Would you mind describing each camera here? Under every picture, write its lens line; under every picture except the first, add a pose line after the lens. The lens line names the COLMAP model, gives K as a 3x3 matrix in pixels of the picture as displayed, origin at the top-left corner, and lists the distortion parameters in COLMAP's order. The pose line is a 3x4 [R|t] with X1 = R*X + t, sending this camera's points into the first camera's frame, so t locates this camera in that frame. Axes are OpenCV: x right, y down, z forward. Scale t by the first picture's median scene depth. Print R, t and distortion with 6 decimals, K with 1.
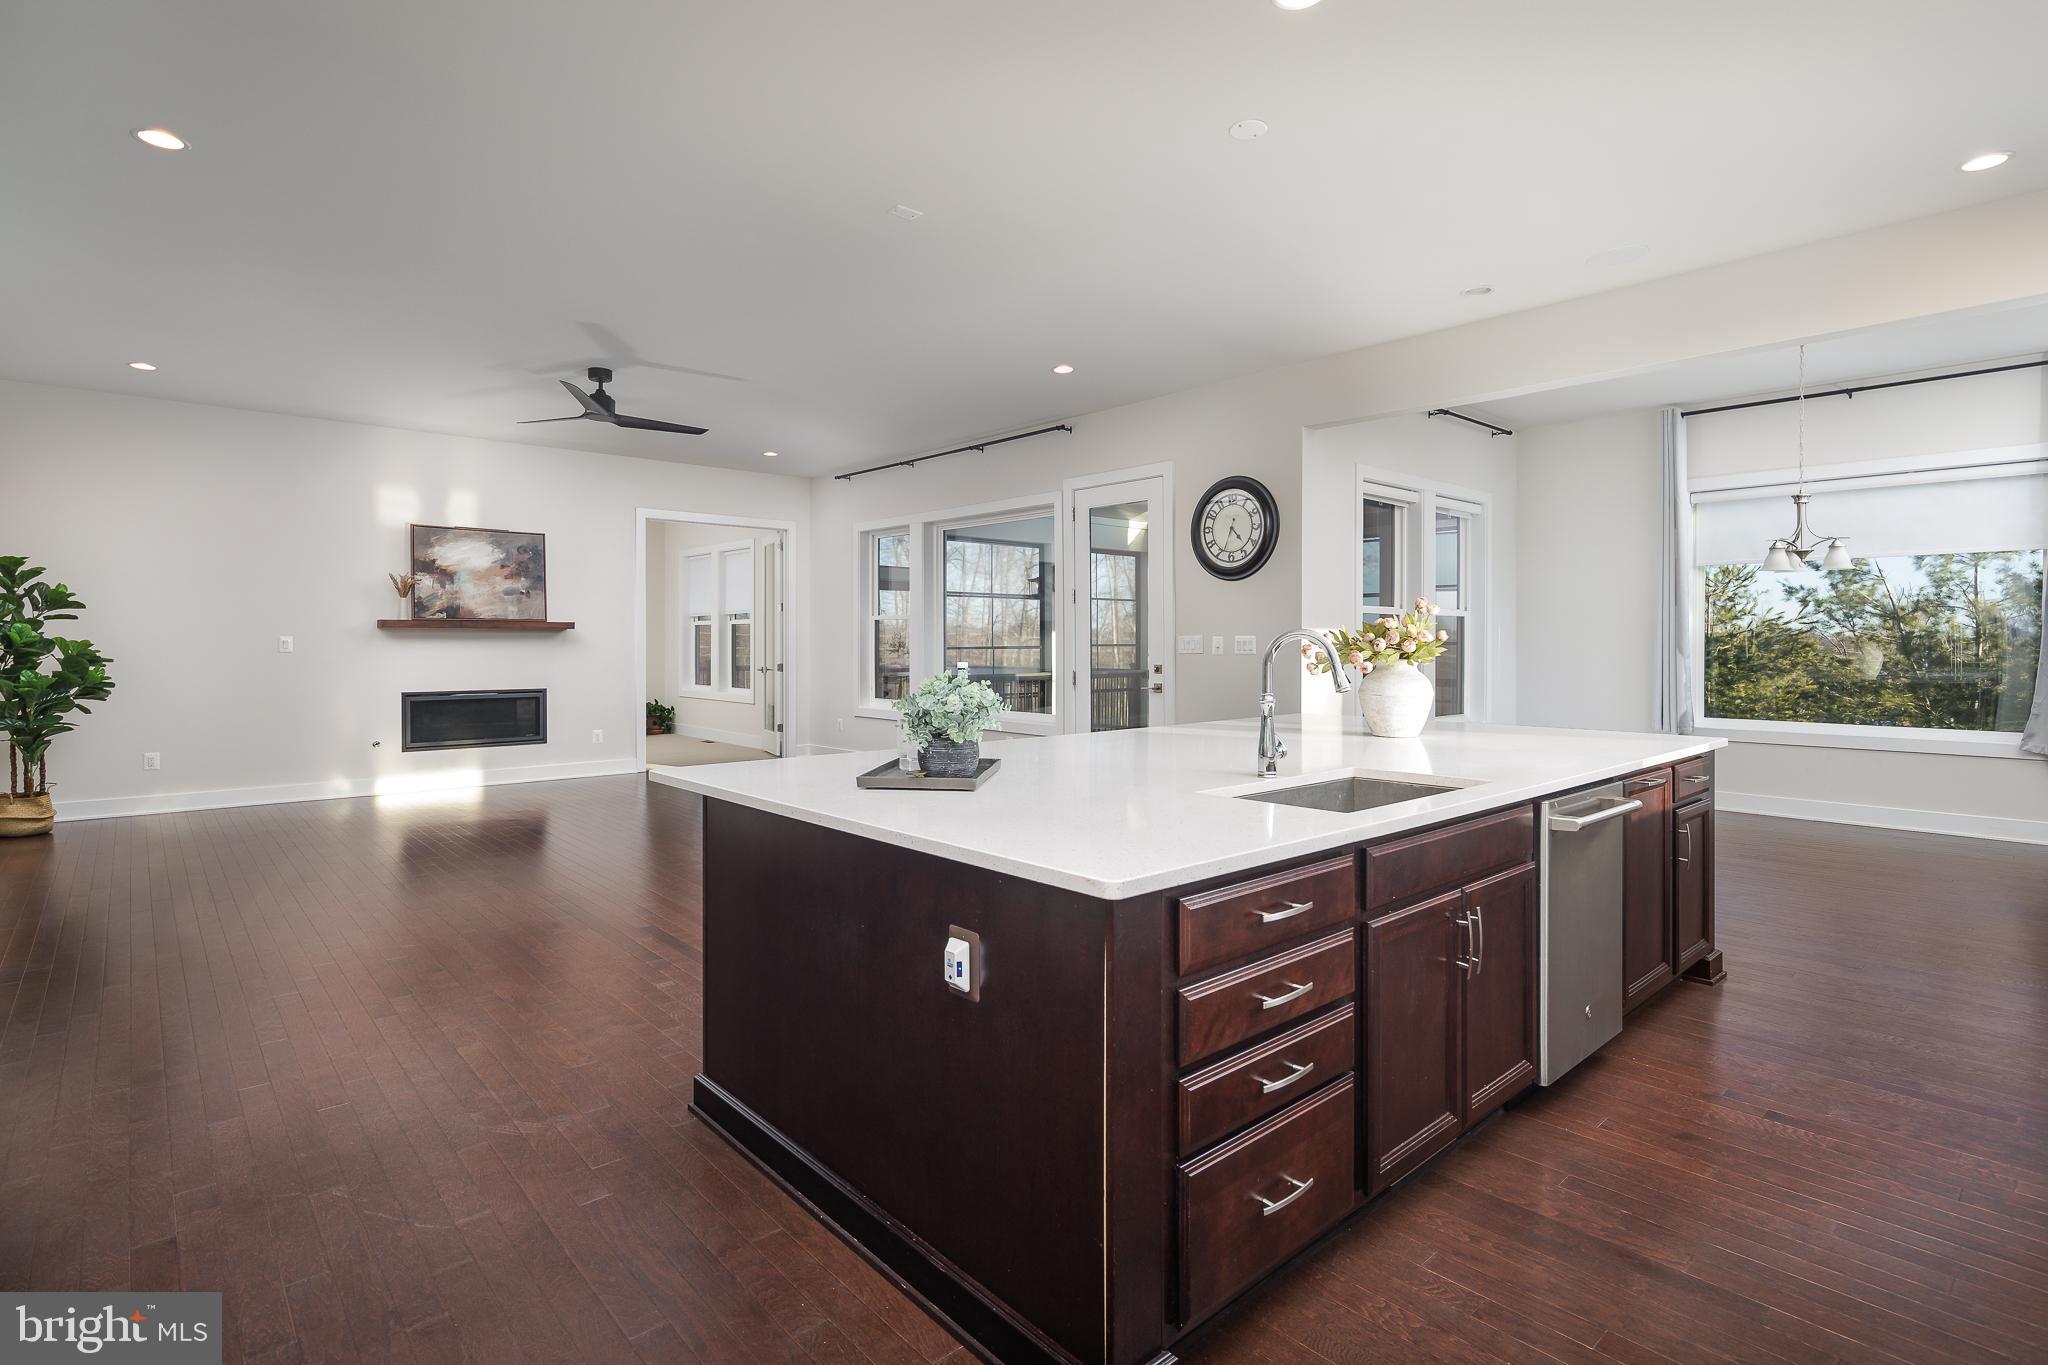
lens RADIAL K [[997.4, 0, 1030.8], [0, 997.4, 669.0], [0, 0, 1]] dist [0.004002, -0.004555]
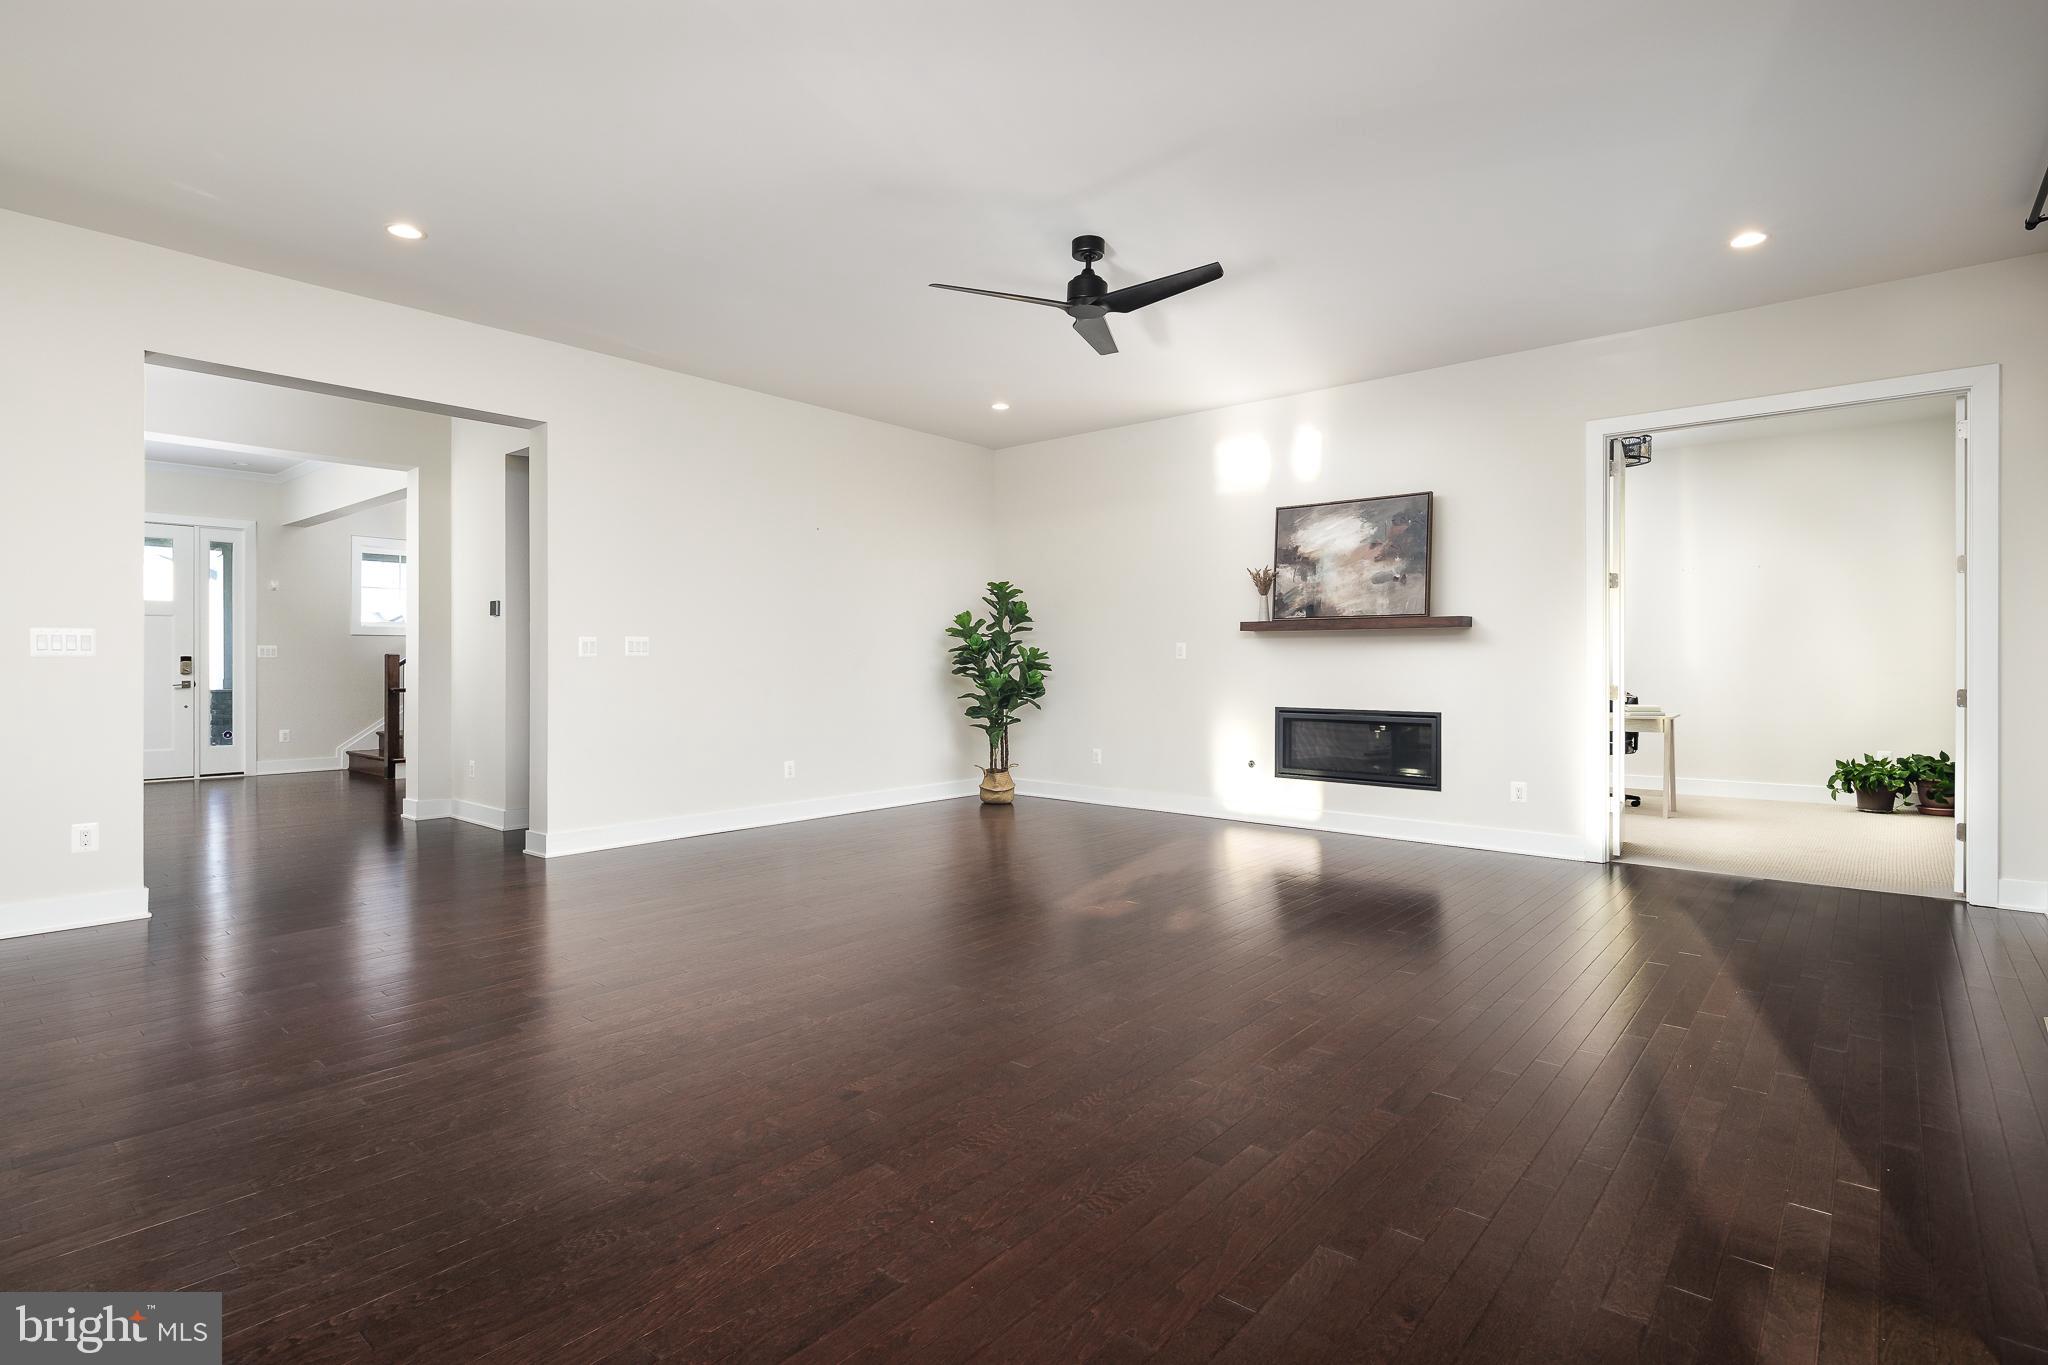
lens RADIAL K [[997.4, 0, 1018.2], [0, 997.4, 671.8], [0, 0, 1]] dist [0.004002, -0.004555]
pose [[0.119927, 0.008725, -0.992744, 0.189092], [-0.028875, 0.999569, 0.005297, -0.004301], [0.992363, 0.028030, 0.120127, 0.670547]]
